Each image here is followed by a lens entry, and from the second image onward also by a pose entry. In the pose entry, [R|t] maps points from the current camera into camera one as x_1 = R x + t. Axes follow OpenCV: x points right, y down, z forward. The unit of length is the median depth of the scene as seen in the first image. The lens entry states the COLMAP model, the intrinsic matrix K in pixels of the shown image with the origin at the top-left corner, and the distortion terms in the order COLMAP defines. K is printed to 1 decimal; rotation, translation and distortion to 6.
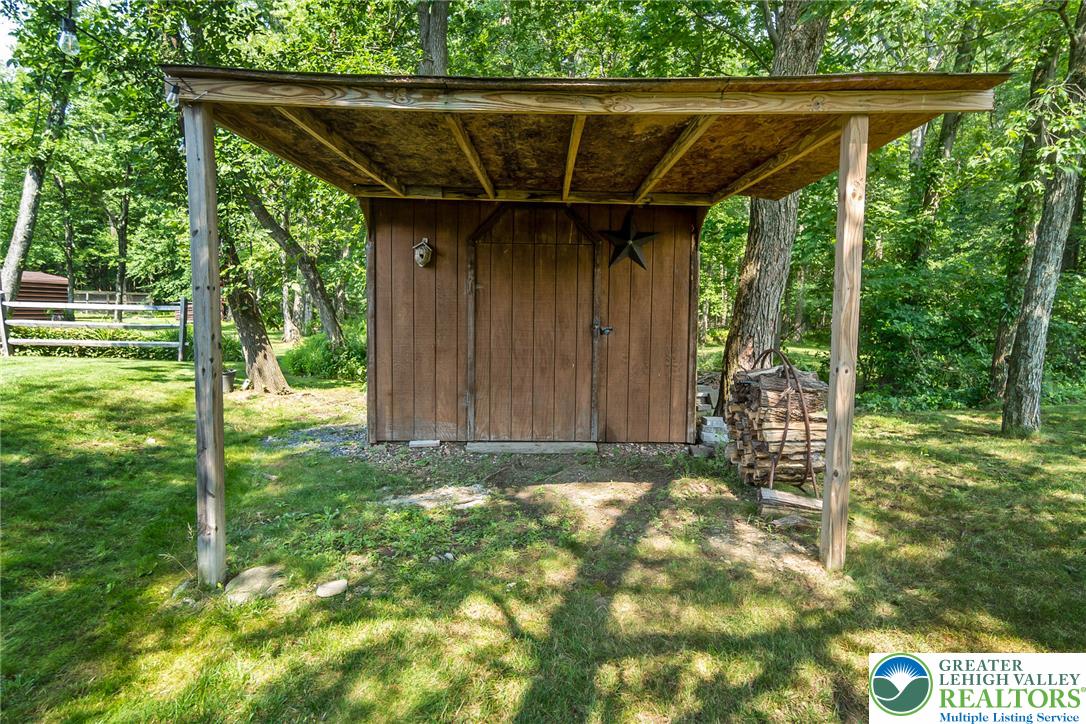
lens RADIAL K [[607.2, 0, 542.4], [0, 607.2, 360.7], [0, 0, 1]] dist [-0.004197, -0.000964]
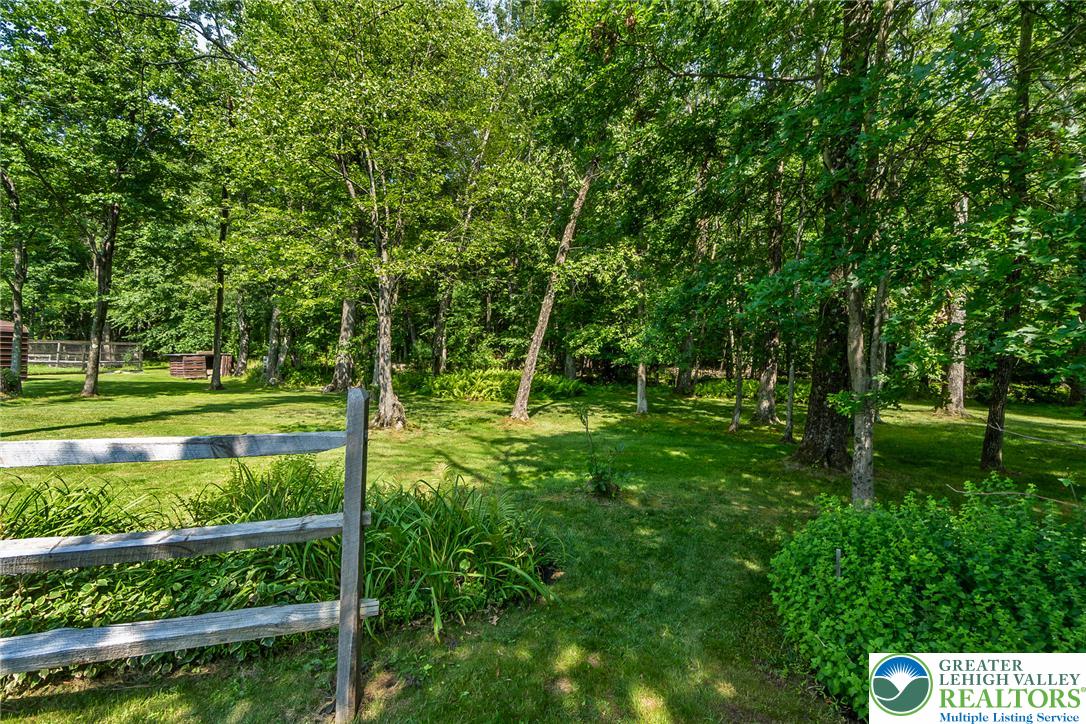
lens RADIAL K [[478.1, 0, 545.6], [0, 478.1, 358.0], [0, 0, 1]] dist [-0.002413, -0.000194]
pose [[0.990026, 0.004449, 0.140814, -0.162319], [0.007097, 0.996658, -0.081383, -0.029933], [-0.140705, 0.081571, 0.986685, 0.239891]]
